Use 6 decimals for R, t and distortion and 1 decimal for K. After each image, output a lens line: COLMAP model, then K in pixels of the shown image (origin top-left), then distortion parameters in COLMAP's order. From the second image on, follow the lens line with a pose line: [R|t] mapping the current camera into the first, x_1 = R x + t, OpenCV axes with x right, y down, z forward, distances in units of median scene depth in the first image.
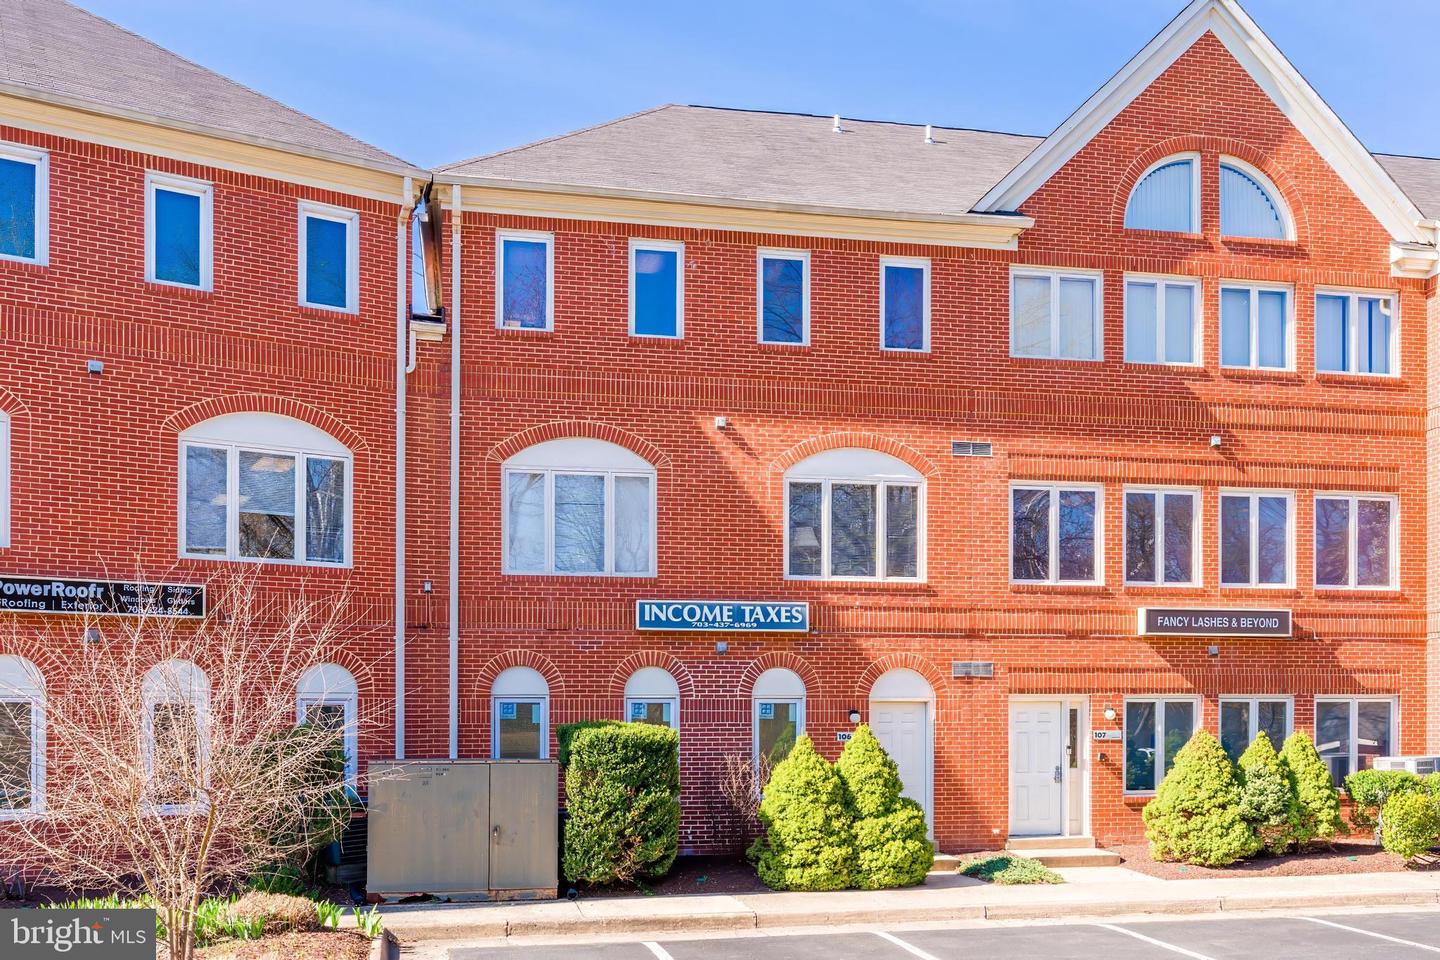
lens RADIAL K [[838.5, 0, 719.8], [0, 838.5, 491.7], [0, 0, 1]] dist [0.000273, -0.000358]
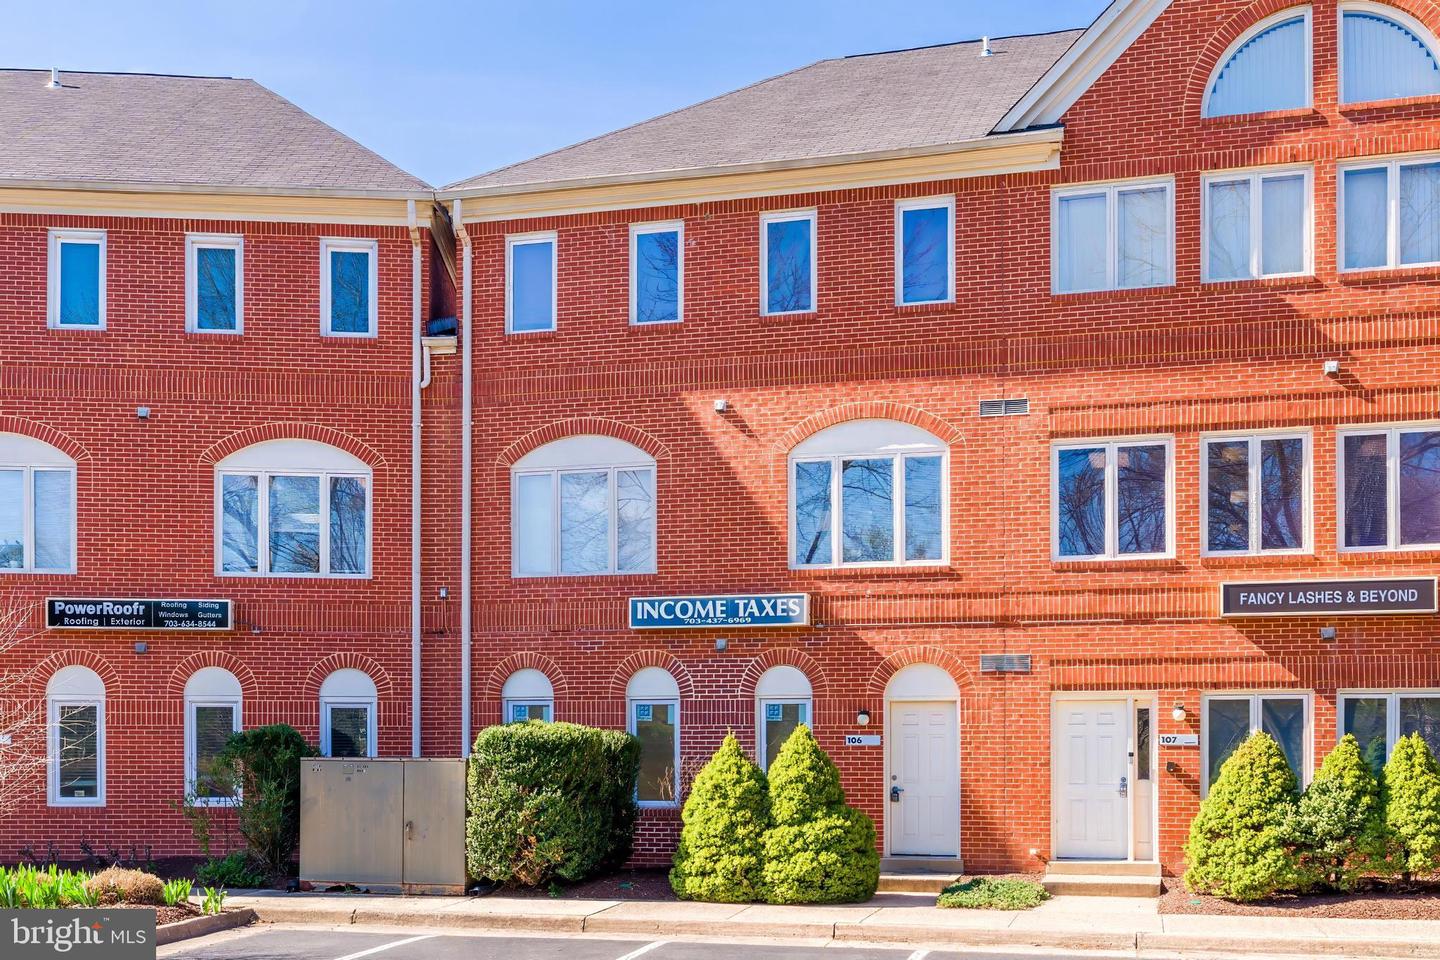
lens RADIAL K [[907.6, 0, 720.0], [0, 907.6, 480.0], [0, 0, 1]] dist [0.000209, -0.000277]
pose [[0.957912, -0.075385, -0.276987, 0.293950], [0.074395, 0.997129, -0.014098, 0.015797], [0.277254, -0.007101, 0.960770, 0.024430]]
